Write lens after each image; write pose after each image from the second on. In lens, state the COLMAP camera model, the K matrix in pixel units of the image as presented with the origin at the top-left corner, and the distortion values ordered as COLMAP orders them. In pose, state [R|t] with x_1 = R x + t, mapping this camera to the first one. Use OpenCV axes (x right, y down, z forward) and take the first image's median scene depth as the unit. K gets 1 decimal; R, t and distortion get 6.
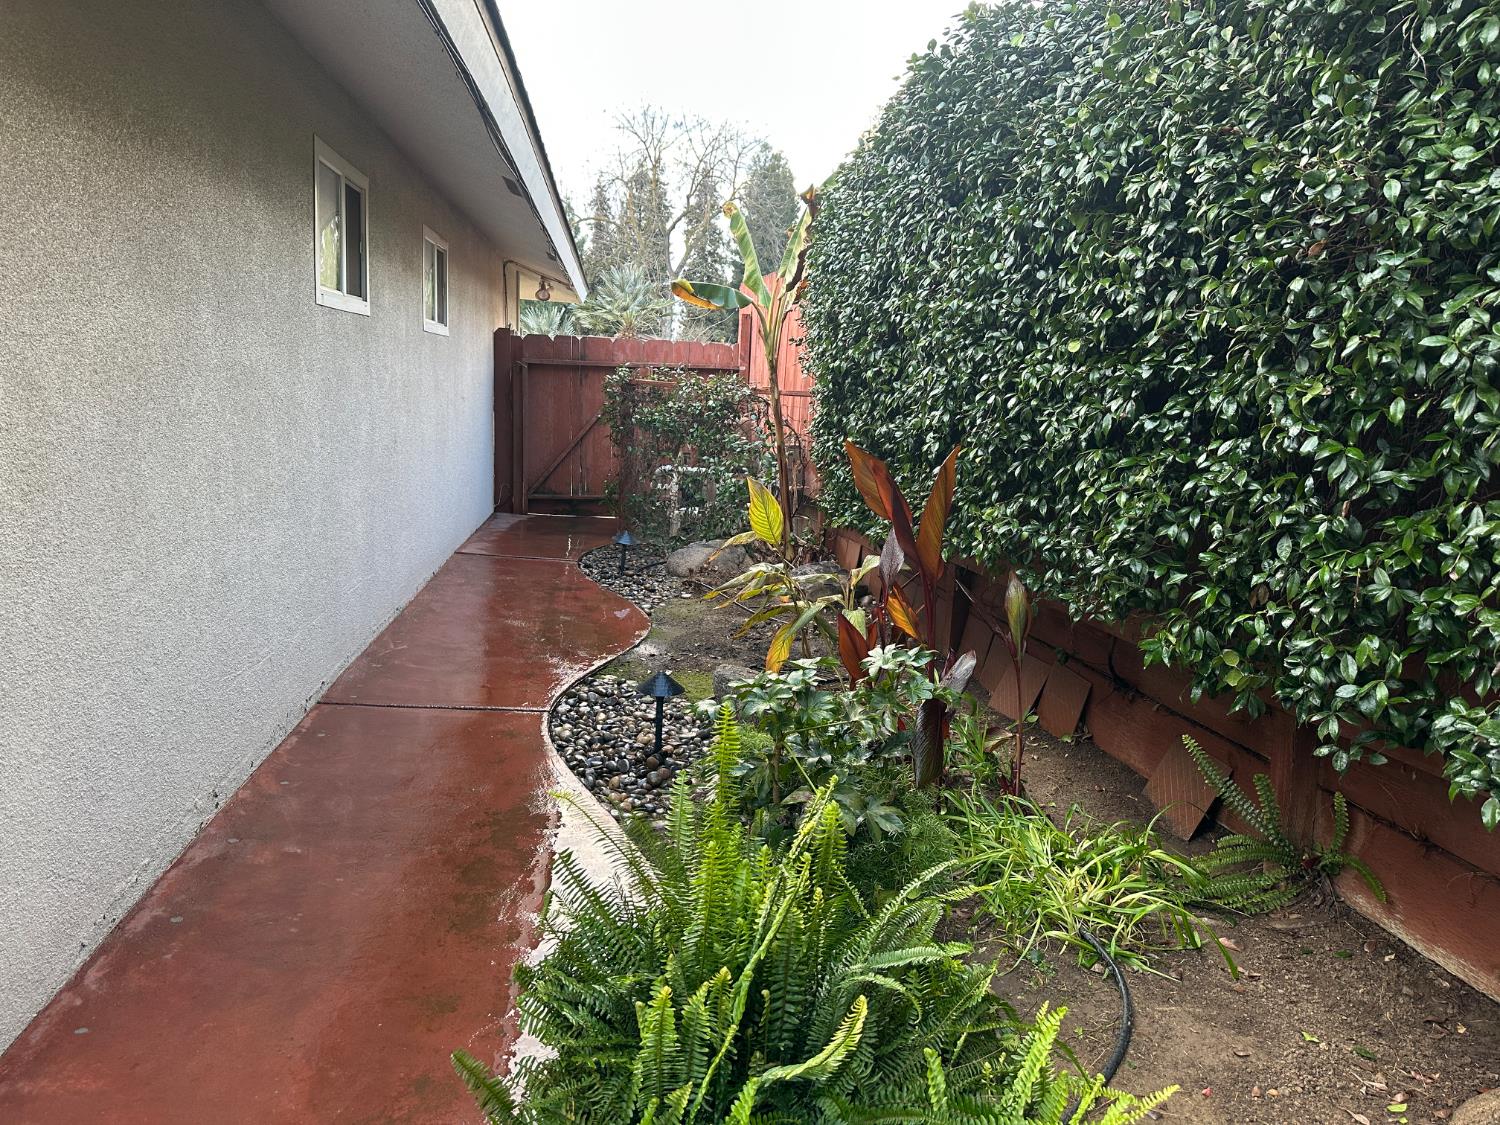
lens RADIAL K [[1047.5, 0, 750.4], [0, 1047.5, 571.6], [0, 0, 1]] dist [0.086392, -0.125928]
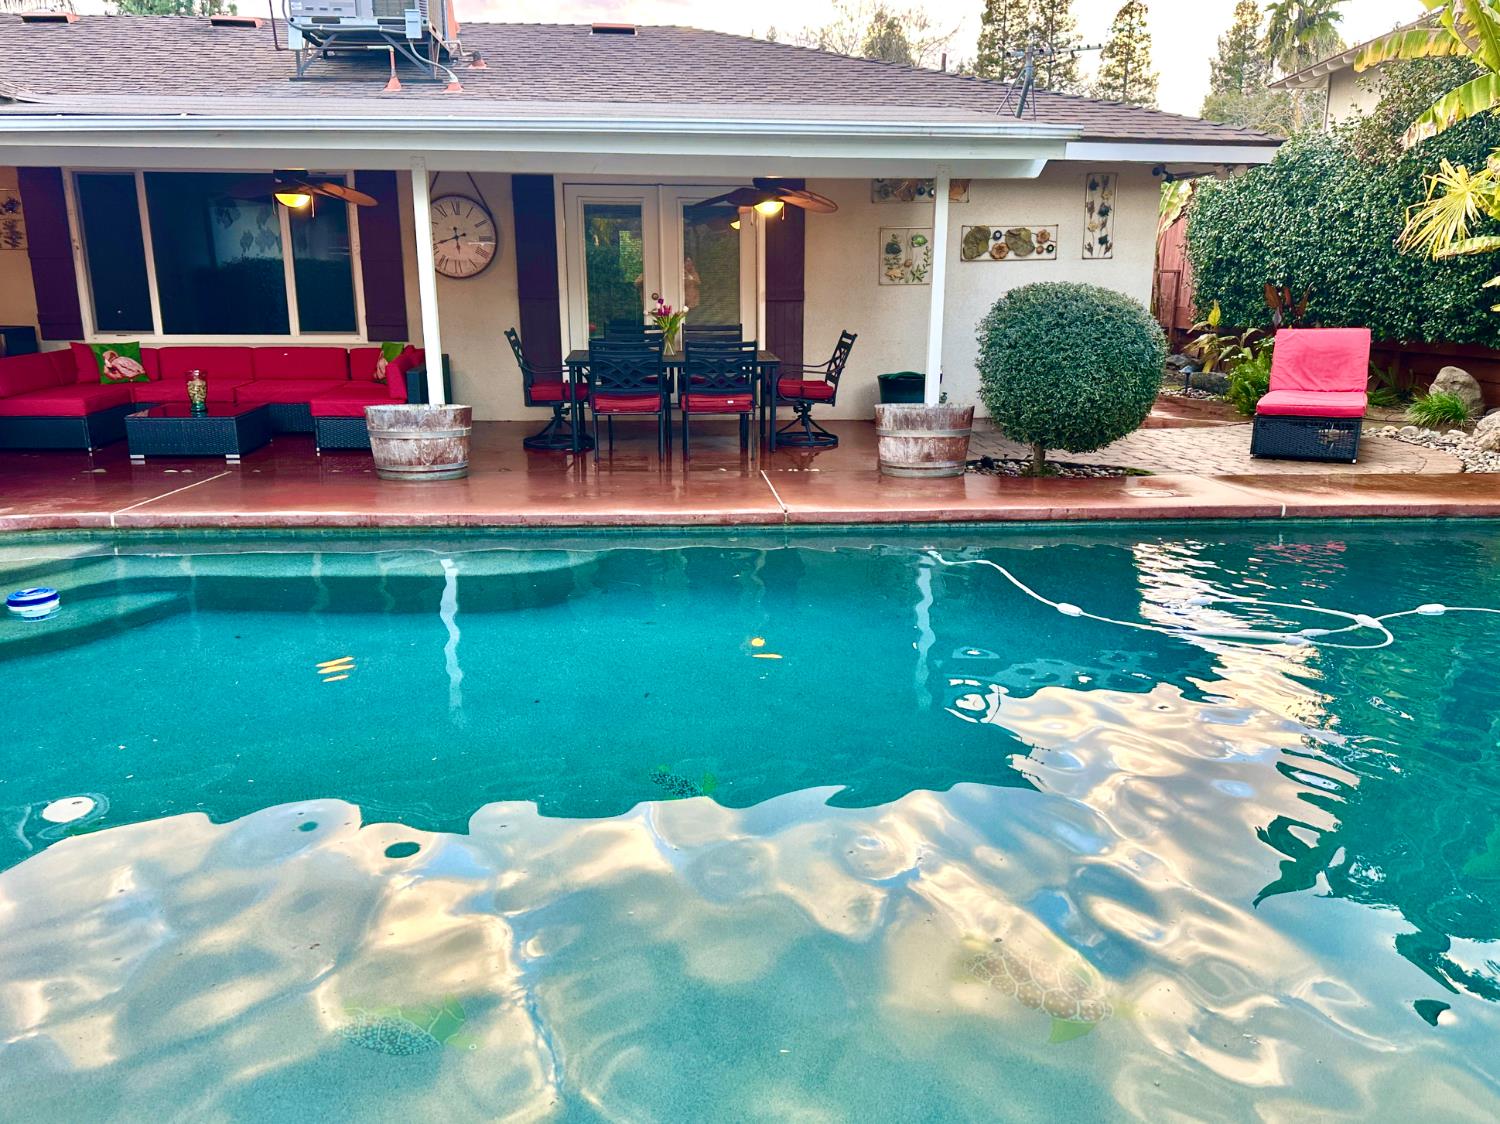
lens RADIAL K [[1155.3, 0, 750.0], [0, 1155.3, 562.0], [0, 0, 1]] dist [-0.006463, -0.004403]
pose [[0.995712, -0.028278, -0.088083, -1.497068], [0.034134, 0.997256, 0.065696, 0.563187], [0.085984, -0.068420, 0.993944, -3.439820]]
